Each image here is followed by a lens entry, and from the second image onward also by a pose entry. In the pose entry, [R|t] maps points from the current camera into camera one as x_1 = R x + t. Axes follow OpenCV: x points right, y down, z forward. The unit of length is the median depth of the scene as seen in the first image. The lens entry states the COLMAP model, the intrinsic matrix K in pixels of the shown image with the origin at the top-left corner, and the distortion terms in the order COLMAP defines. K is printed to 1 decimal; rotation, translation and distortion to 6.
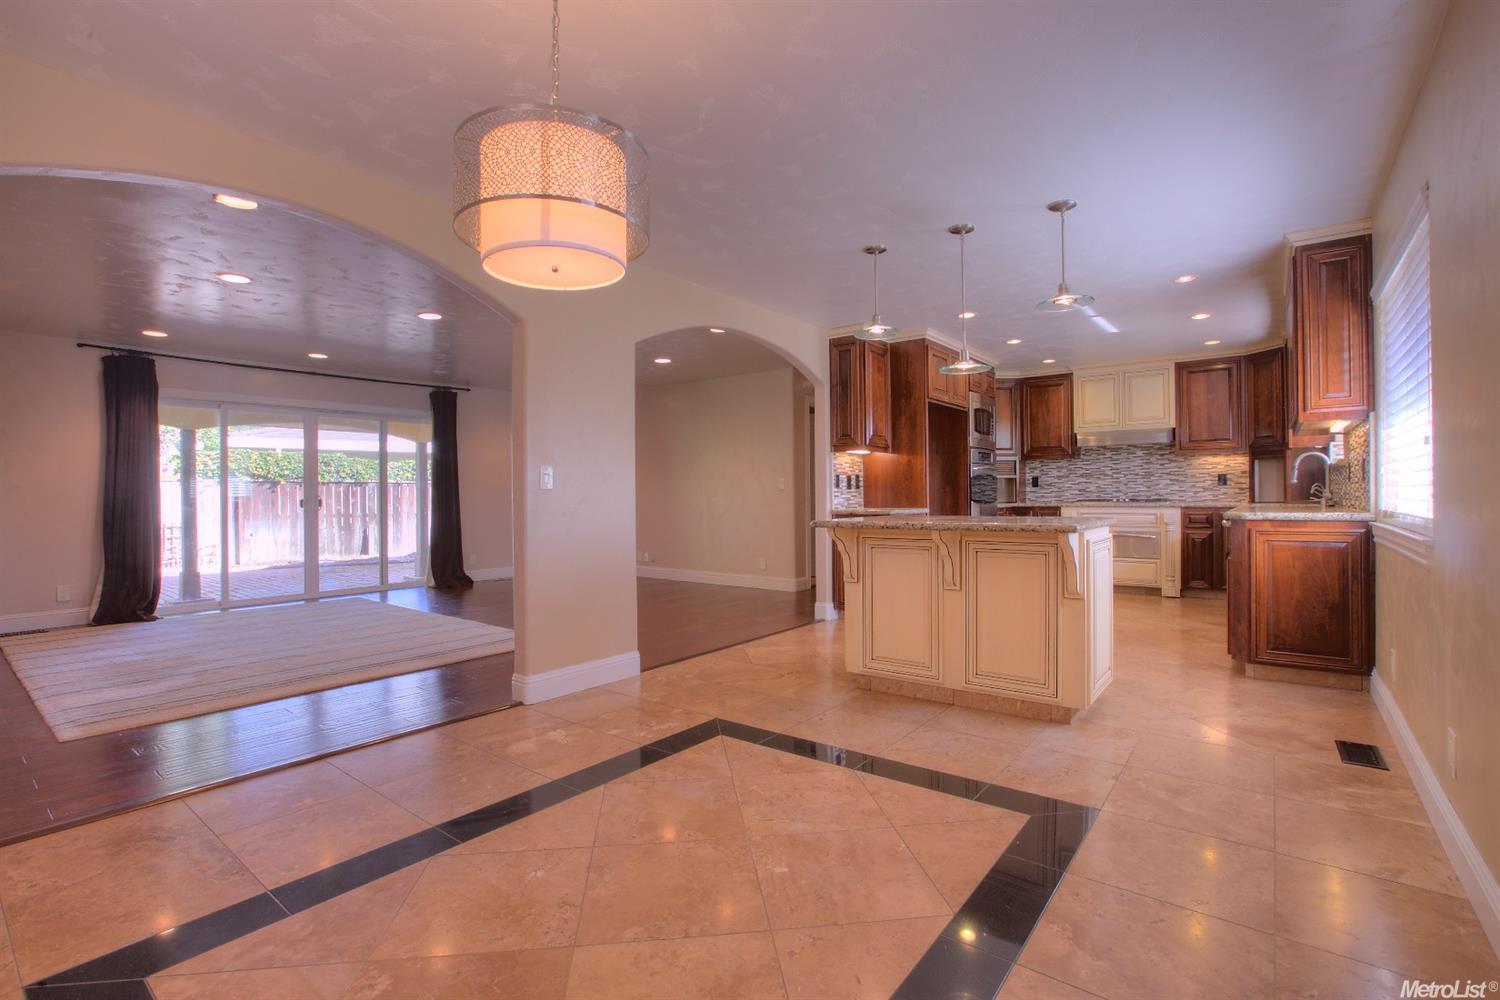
lens RADIAL K [[682.0, 0, 743.8], [0, 682.0, 498.0], [0, 0, 1]] dist [-0.037059, 0.000142]
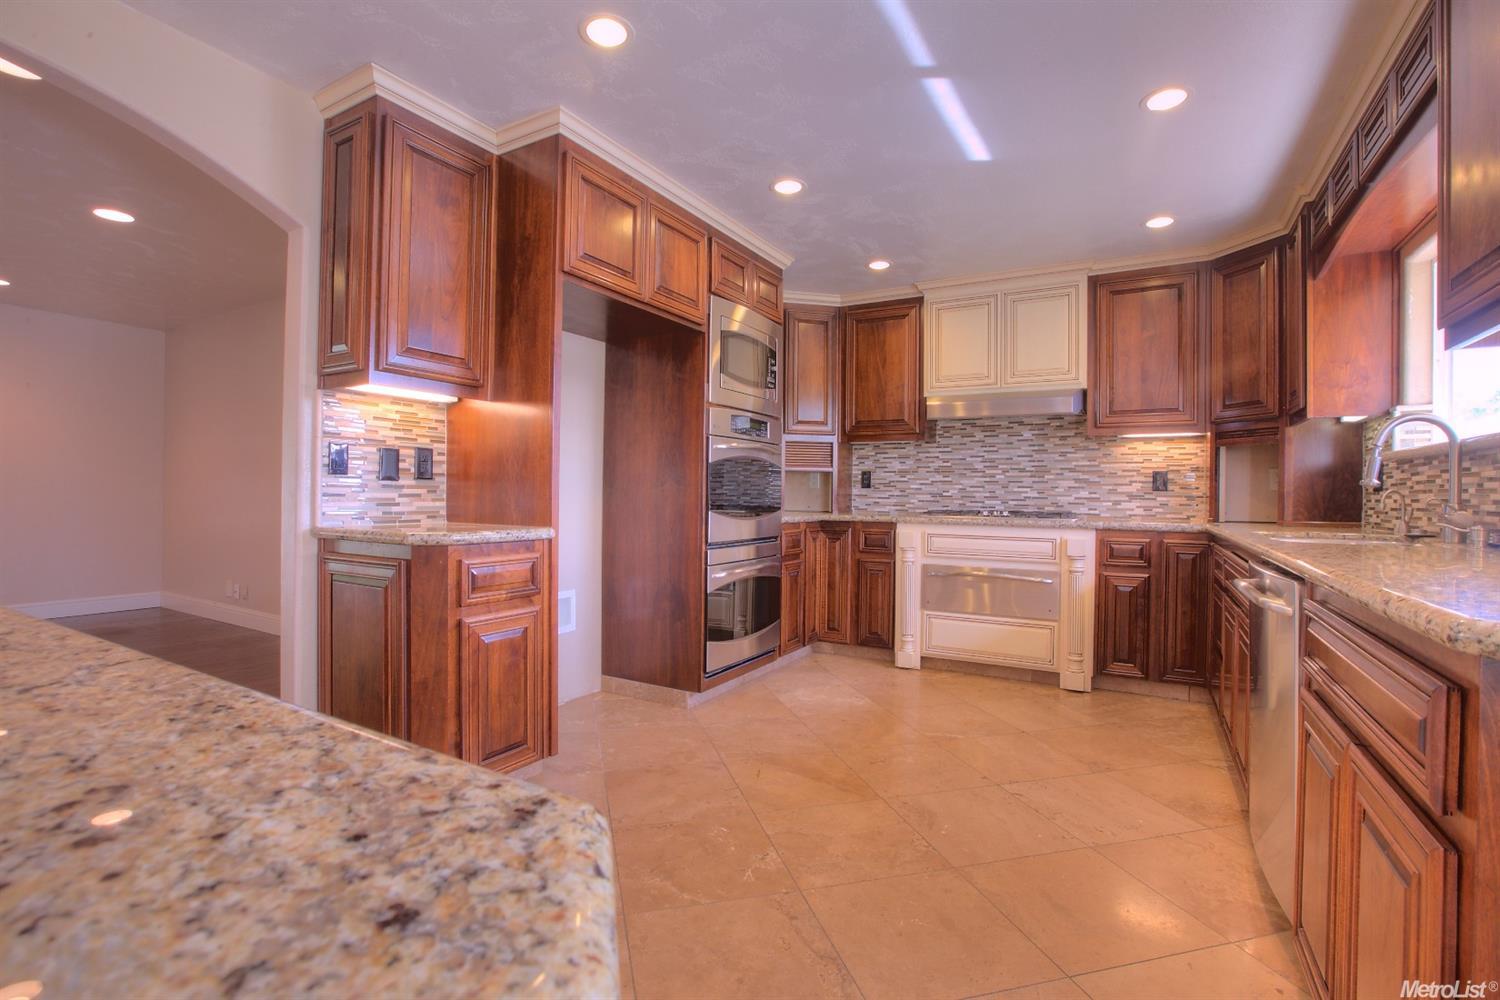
lens RADIAL K [[682.0, 0, 743.8], [0, 682.0, 498.0], [0, 0, 1]] dist [-0.037059, 0.000142]
pose [[0.991077, 0.020110, 0.131767, 0.280321], [-0.020023, 0.999798, -0.001981, -0.004306], [-0.131780, -0.000675, 0.991279, 0.471172]]
